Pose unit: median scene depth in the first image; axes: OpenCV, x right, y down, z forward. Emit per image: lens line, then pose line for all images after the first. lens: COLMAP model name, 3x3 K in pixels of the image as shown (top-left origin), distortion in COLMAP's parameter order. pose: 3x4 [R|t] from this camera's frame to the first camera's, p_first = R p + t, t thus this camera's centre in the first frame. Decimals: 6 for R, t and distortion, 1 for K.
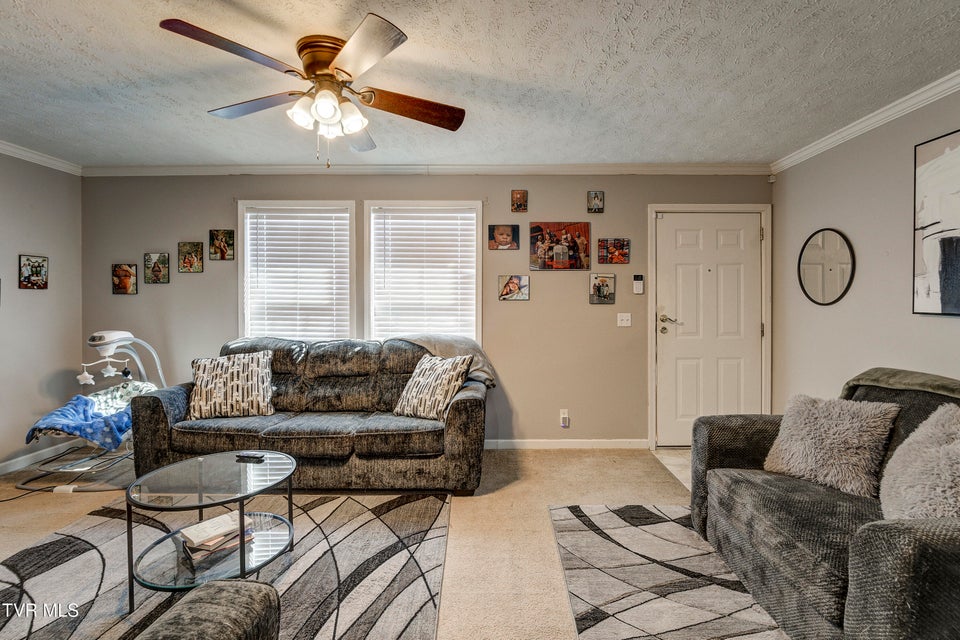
lens RADIAL K [[447.4, 0, 497.6], [0, 447.4, 299.5], [0, 0, 1]] dist [-0.018692, 0.001471]
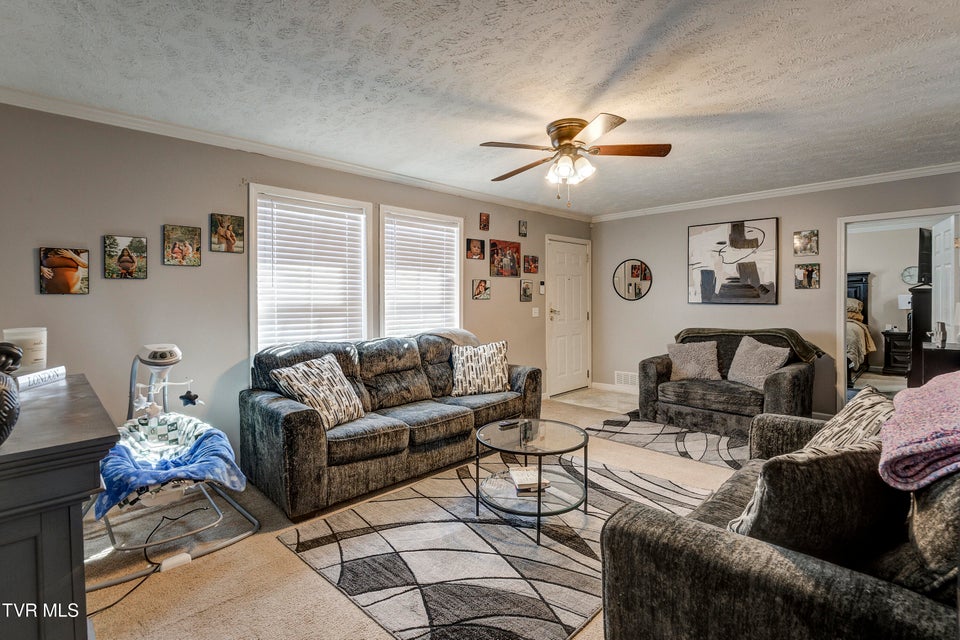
lens RADIAL K [[447.4, 0, 489.0], [0, 447.4, 297.4], [0, 0, 1]] dist [-0.018692, 0.001471]
pose [[0.708471, -0.003967, 0.705729, -0.857695], [0.007300, 0.999972, -0.001707, -0.001312], [-0.705703, 0.006361, 0.708480, 0.084195]]
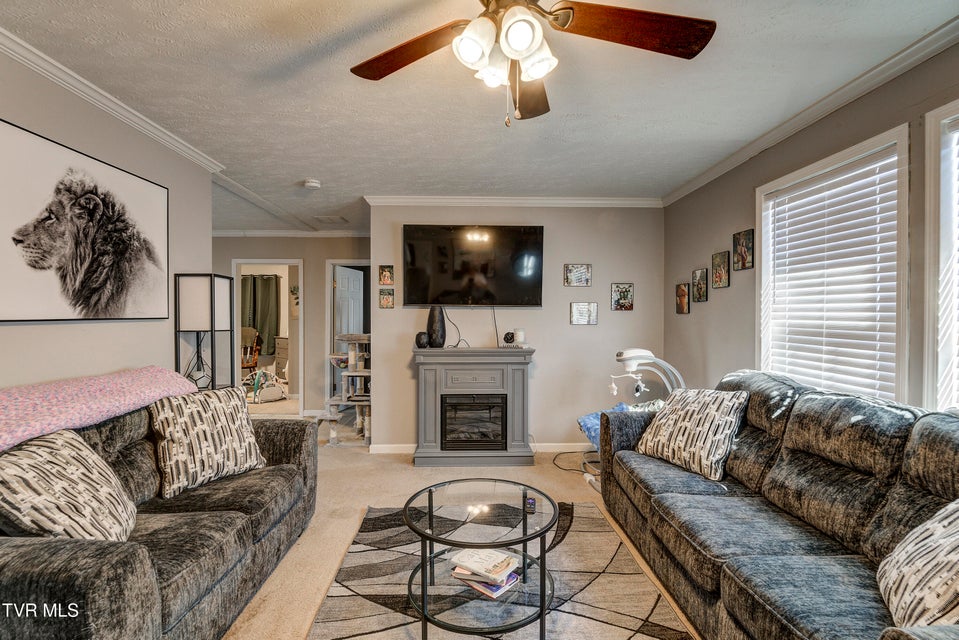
lens RADIAL K [[446.9, 0, 485.6], [0, 446.9, 325.0], [0, 0, 1]] dist [-0.018692, 0.001471]
pose [[0.033051, 0.016687, -0.999314, 0.159504], [-0.000566, 0.999861, 0.016677, -0.002597], [0.999454, 0.000015, 0.033056, 0.513981]]
